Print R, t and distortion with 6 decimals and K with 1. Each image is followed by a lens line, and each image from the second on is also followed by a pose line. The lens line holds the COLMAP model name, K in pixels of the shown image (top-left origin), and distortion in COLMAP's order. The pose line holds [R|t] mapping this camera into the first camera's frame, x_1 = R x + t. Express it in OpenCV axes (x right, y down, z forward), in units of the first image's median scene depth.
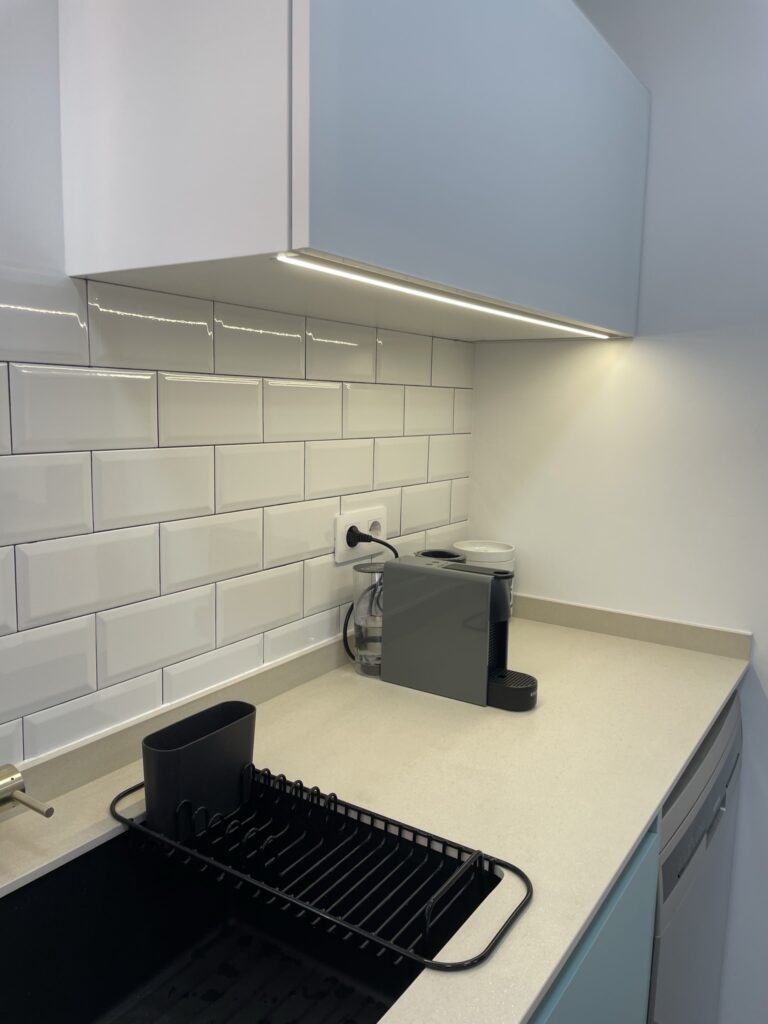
lens RADIAL K [[763.5, 0, 383.1], [0, 763.5, 511.8], [0, 0, 1]] dist [-0.009010, -0.003170]
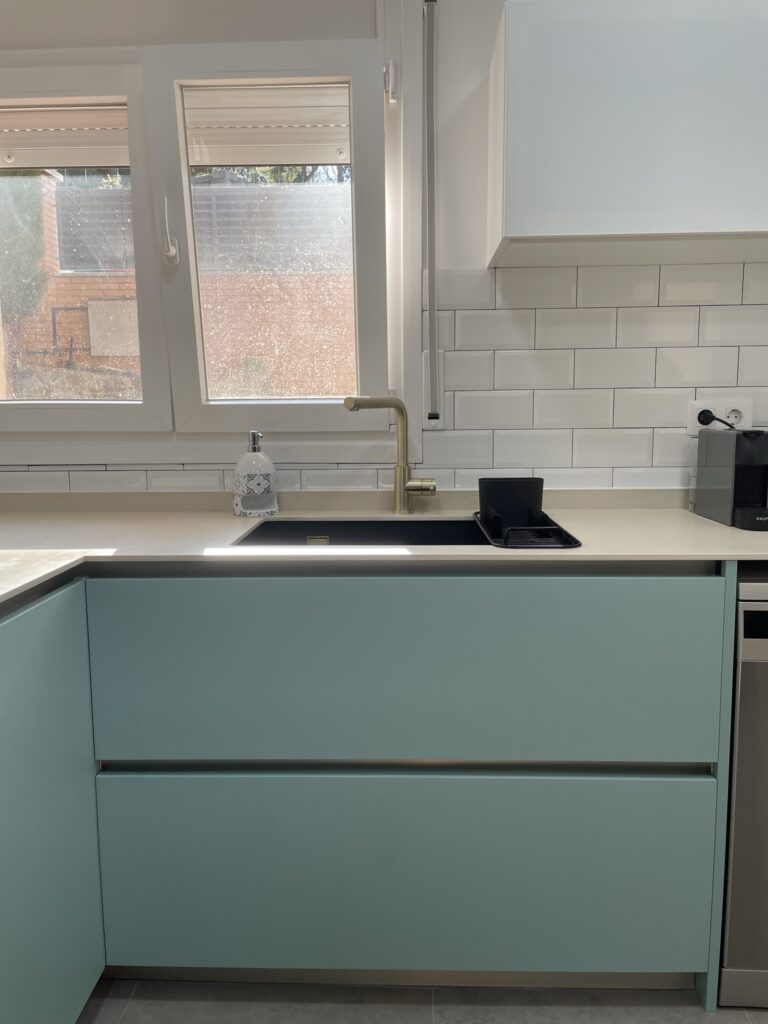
lens RADIAL K [[763.5, 0, 383.5], [0, 763.5, 511.6], [0, 0, 1]] dist [-0.009010, -0.003170]
pose [[0.529045, 0.090550, -0.843749, 0.912440], [-0.091547, 0.994578, 0.049336, 0.204887], [0.843641, 0.051142, 0.534466, -0.260535]]
